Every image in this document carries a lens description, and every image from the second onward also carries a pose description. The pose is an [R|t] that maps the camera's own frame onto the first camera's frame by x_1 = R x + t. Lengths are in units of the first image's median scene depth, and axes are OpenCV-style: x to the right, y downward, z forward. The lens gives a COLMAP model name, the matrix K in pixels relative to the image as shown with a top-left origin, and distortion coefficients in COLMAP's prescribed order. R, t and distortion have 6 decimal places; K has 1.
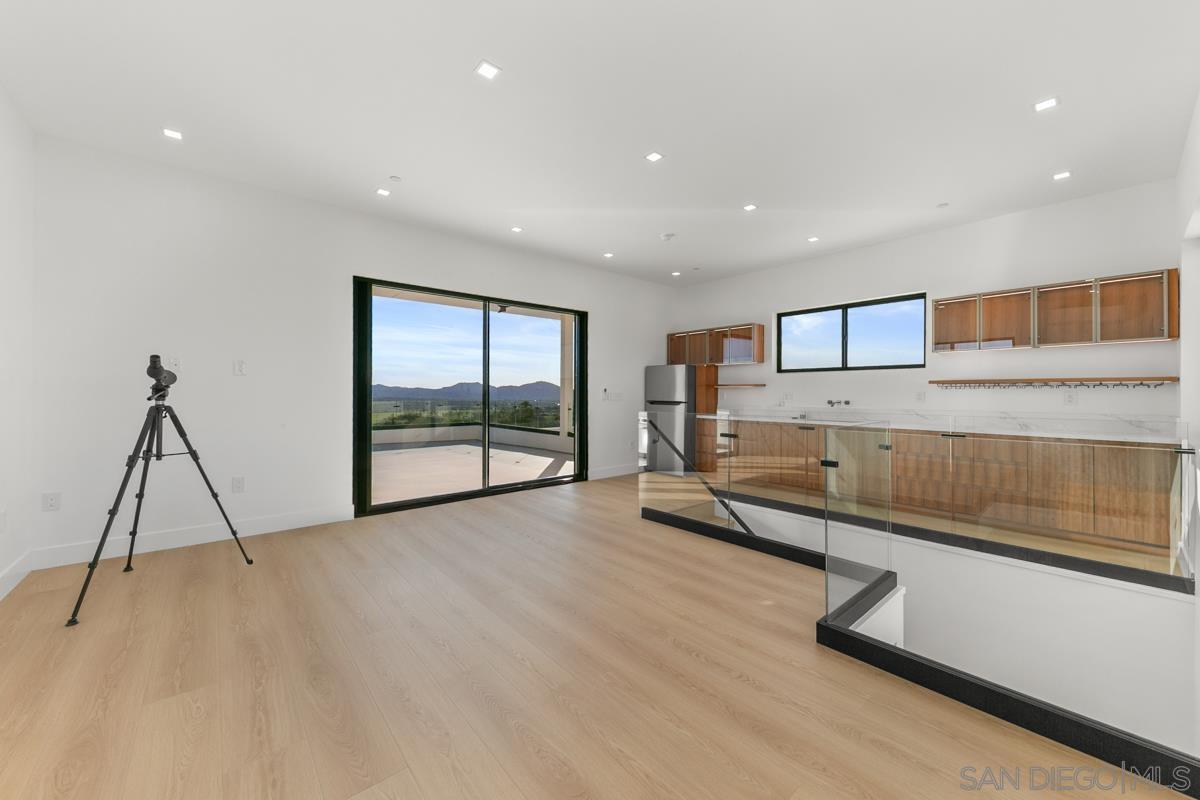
lens RADIAL K [[426.4, 0, 597.5], [0, 426.4, 395.0], [0, 0, 1]] dist [-0.000352, -0.000028]
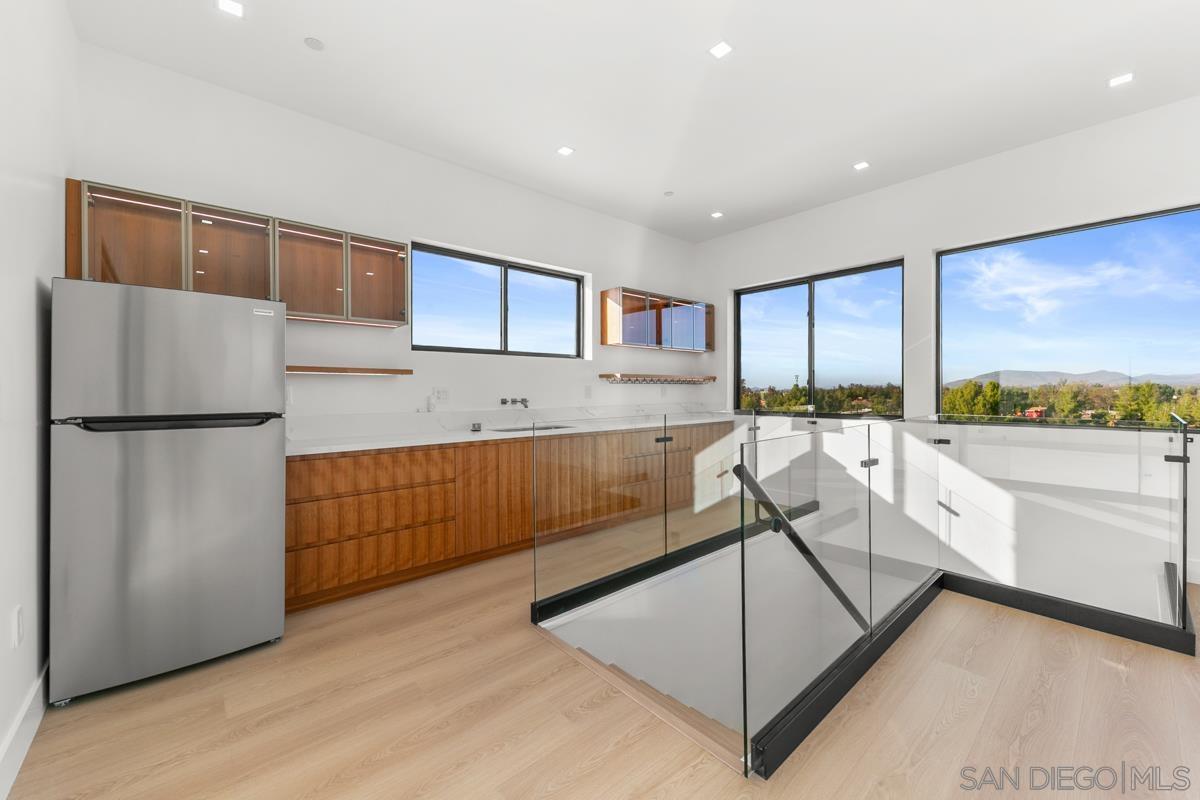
lens RADIAL K [[469.4, 0, 597.9], [0, 469.4, 393.6], [0, 0, 1]] dist [-0.000232, -0.000034]
pose [[0.007663, -0.003846, 0.999963, -0.212321], [0.006151, 0.999974, 0.003799, 0.003530], [-0.999952, 0.006121, 0.007687, 0.972458]]
